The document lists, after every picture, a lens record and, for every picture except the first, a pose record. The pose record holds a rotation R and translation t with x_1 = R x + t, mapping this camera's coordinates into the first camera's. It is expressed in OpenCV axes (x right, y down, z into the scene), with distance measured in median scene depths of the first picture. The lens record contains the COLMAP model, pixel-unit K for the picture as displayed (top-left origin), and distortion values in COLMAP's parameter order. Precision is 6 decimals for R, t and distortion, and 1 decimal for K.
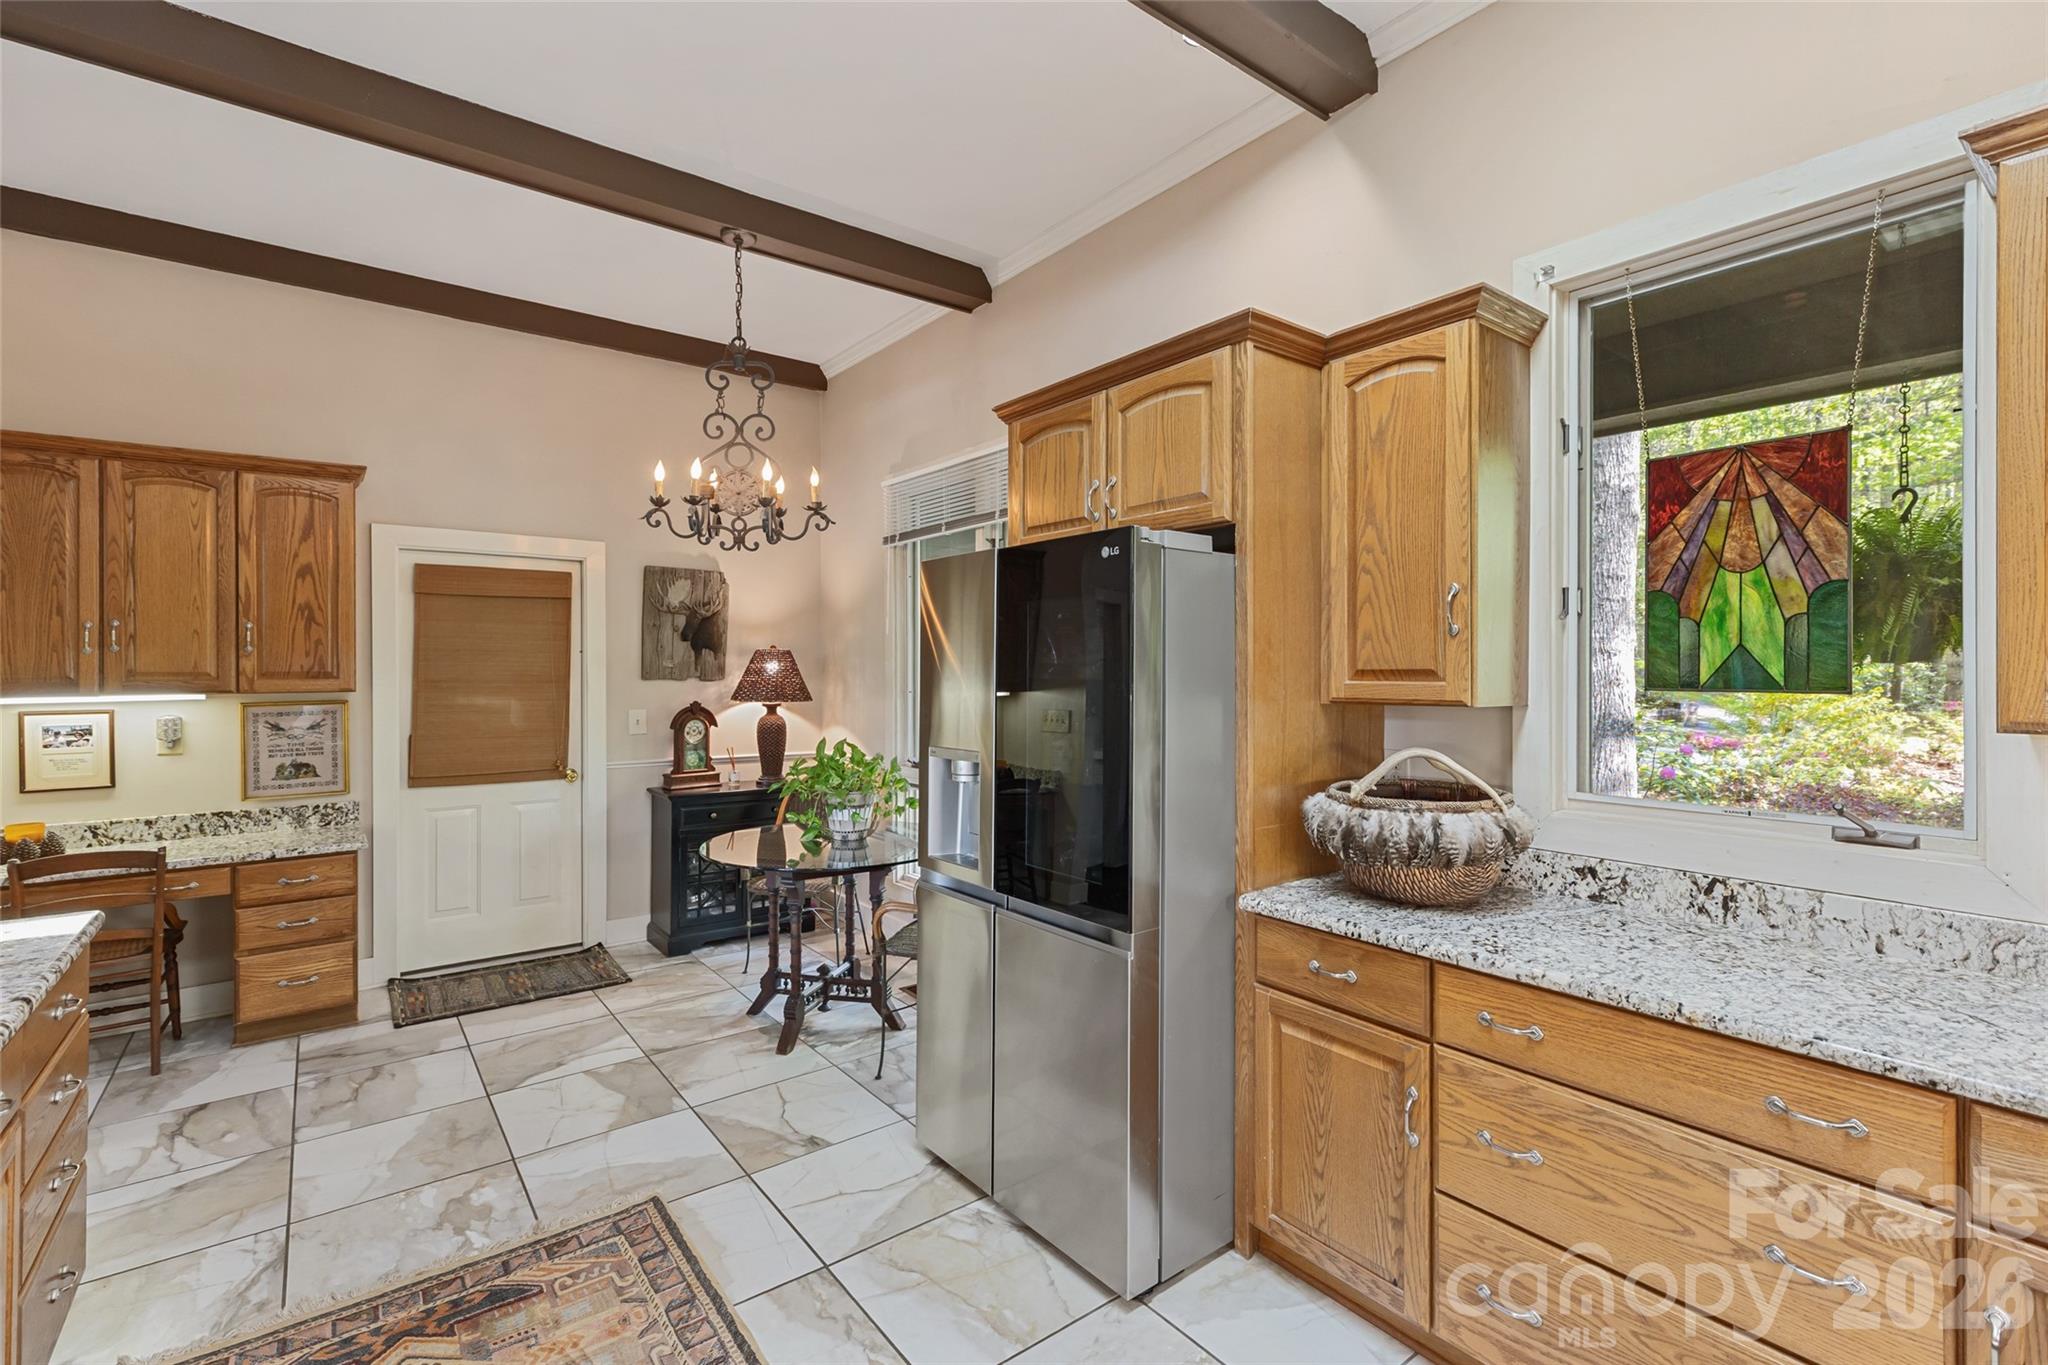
lens RADIAL K [[927.9, 0, 1033.5], [0, 927.9, 656.5], [0, 0, 1]] dist [-0.001319, 0.000000]
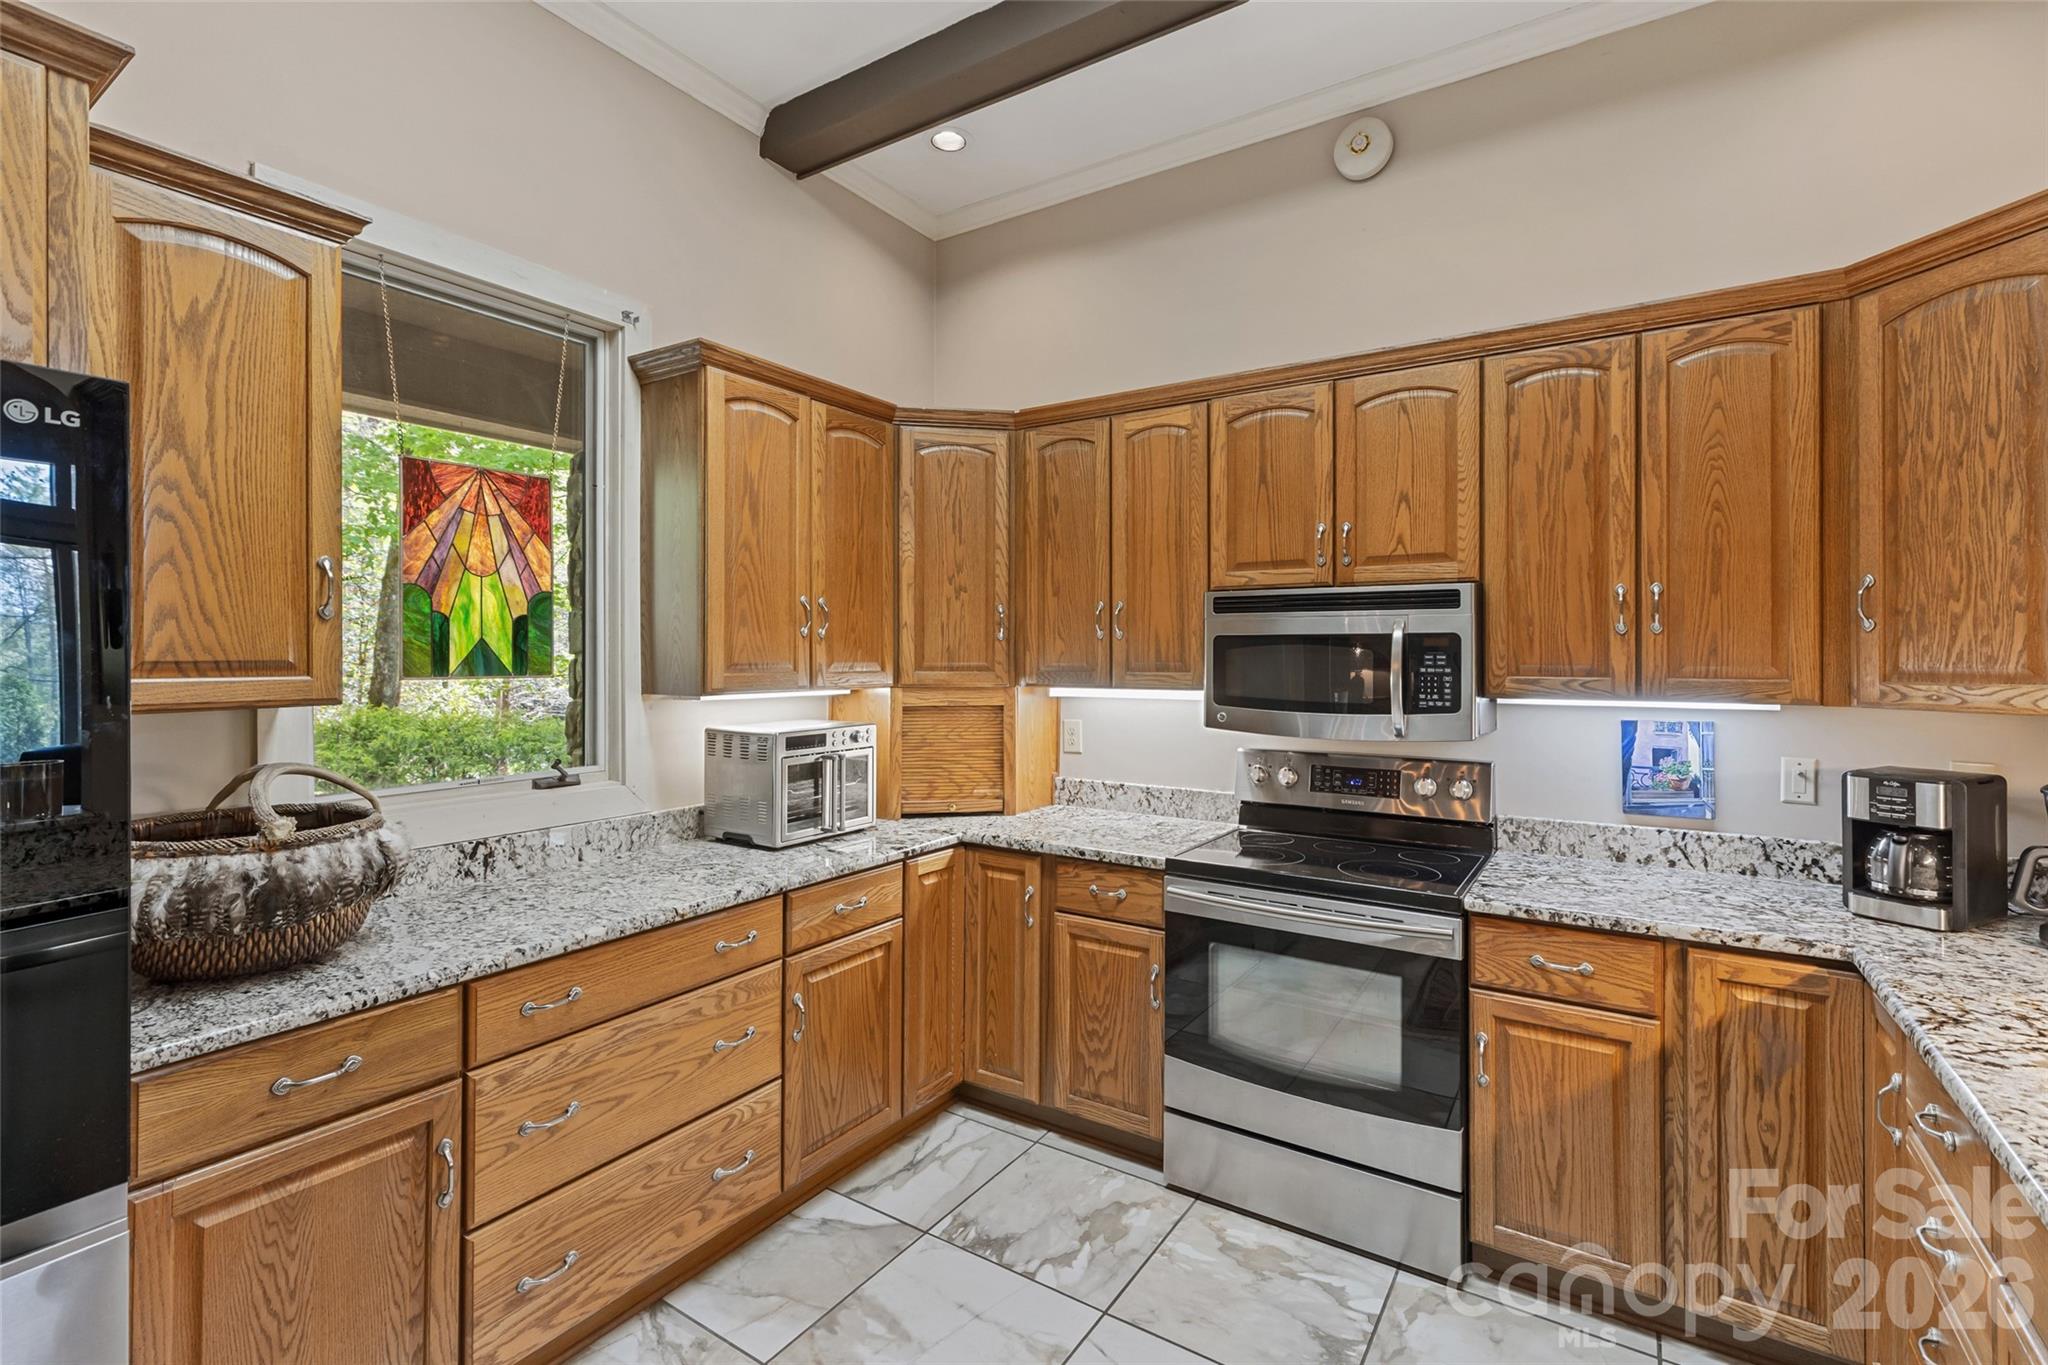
lens RADIAL K [[927.1, 0, 1020.0], [0, 927.1, 649.0], [0, 0, 1]] dist [0.005637, 0.000343]
pose [[-0.324034, 0.007255, 0.946018, -0.557989], [-0.011336, 0.999869, -0.011551, 0.006533], [-0.945978, -0.014467, -0.323909, 0.725900]]
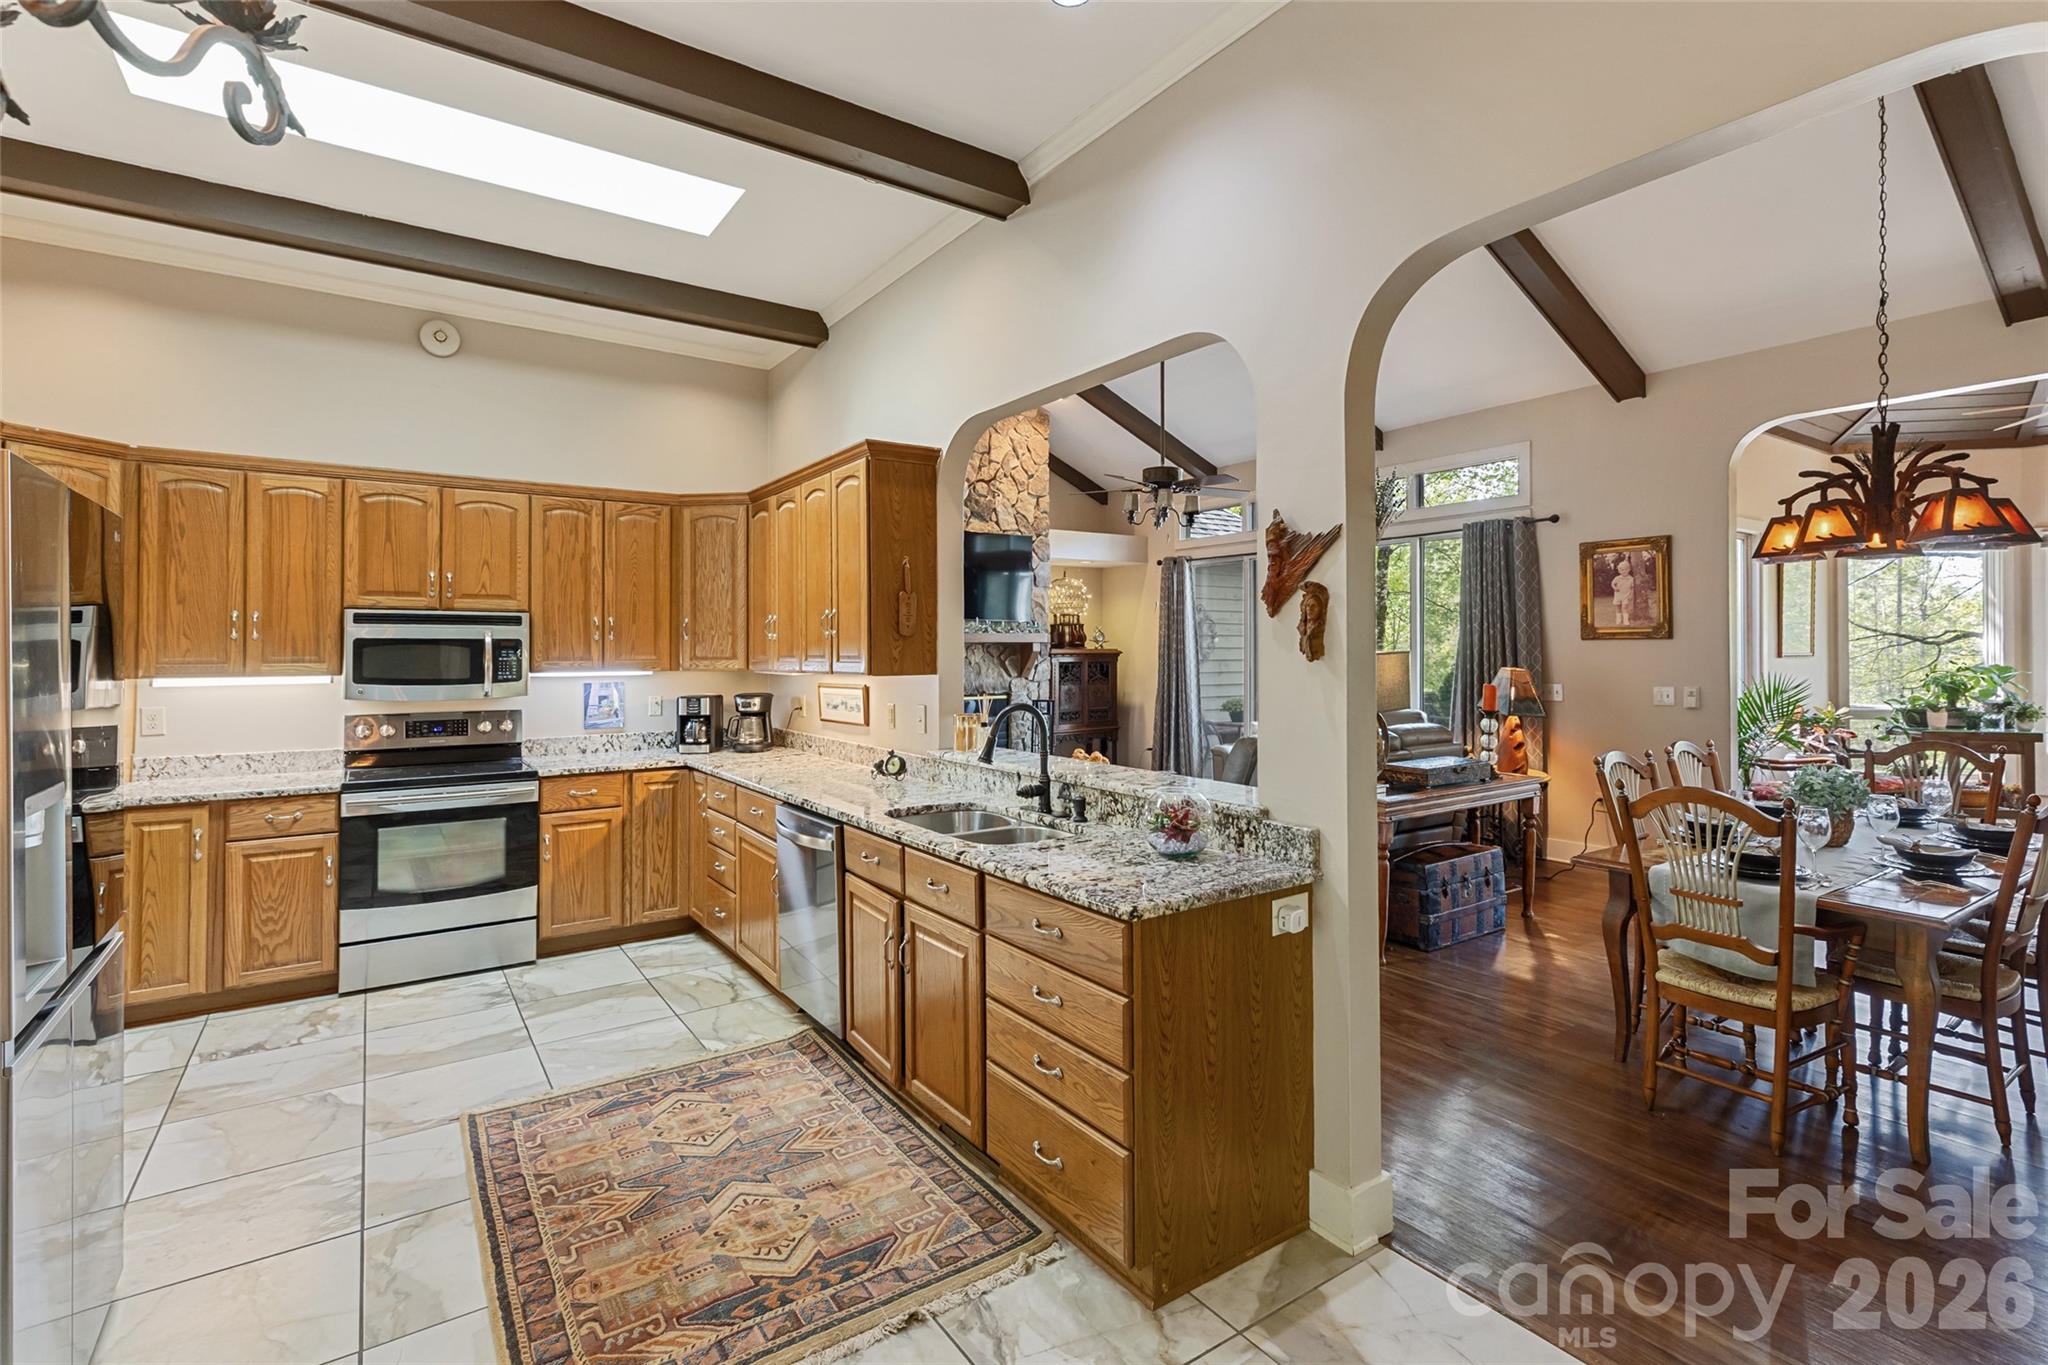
lens RADIAL K [[927.1, 0, 1020.0], [0, 927.1, 649.0], [0, 0, 1]] dist [0.005637, 0.000343]
pose [[-0.997770, 0.002279, 0.066706, -0.990680], [0.001614, 0.999949, -0.010015, 0.015068], [-0.066725, -0.009885, -0.997722, 2.026568]]
